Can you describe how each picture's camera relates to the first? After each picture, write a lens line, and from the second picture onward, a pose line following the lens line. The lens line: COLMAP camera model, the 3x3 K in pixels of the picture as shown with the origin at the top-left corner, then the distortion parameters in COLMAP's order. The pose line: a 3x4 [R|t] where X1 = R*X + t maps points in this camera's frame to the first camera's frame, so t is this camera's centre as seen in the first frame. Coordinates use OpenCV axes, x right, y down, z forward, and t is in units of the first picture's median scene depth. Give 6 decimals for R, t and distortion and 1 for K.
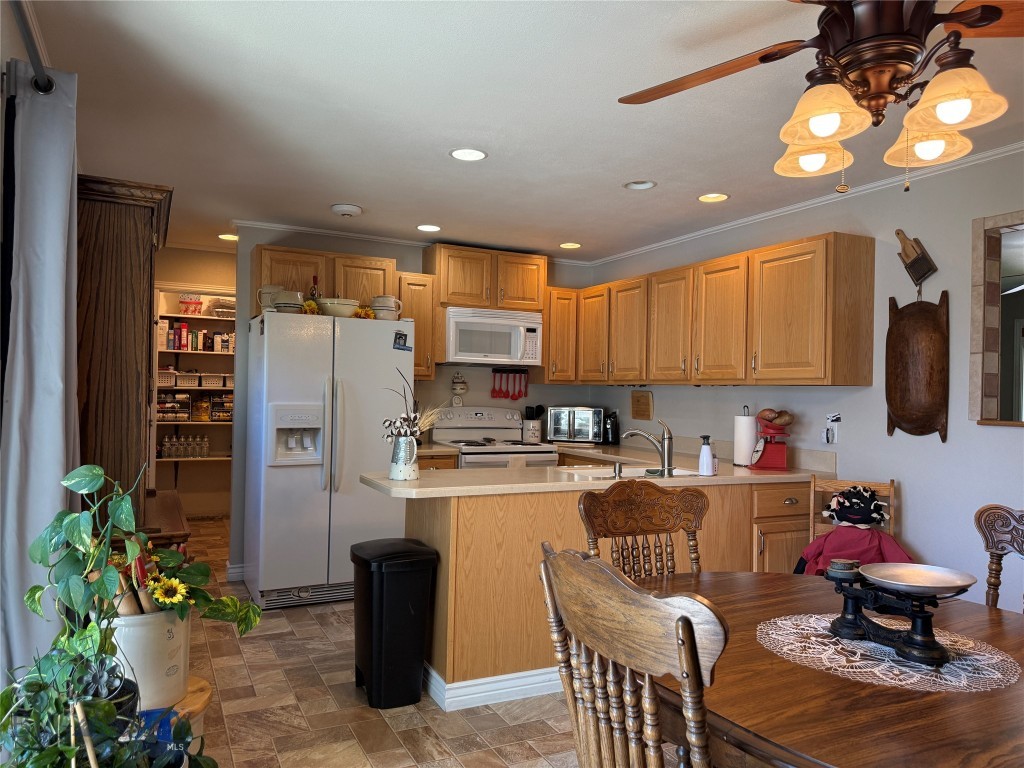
lens RADIAL K [[725.7, 0, 511.6], [0, 725.7, 384.7], [0, 0, 1]] dist [-0.004322, -0.001802]
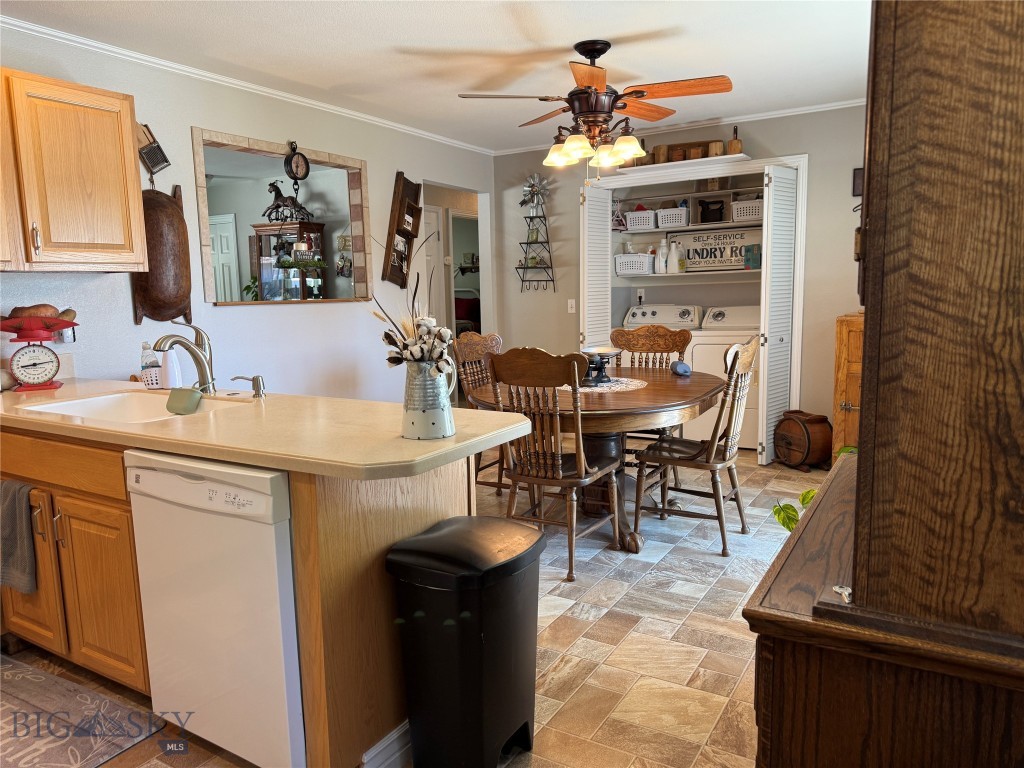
lens RADIAL K [[725.7, 0, 512.2], [0, 725.7, 387.3], [0, 0, 1]] dist [-0.004322, -0.001802]
pose [[-0.523242, -0.120634, 0.843602, -0.610983], [0.009449, 0.989048, 0.147293, 0.014408], [-0.852131, 0.085042, -0.516372, 1.144860]]
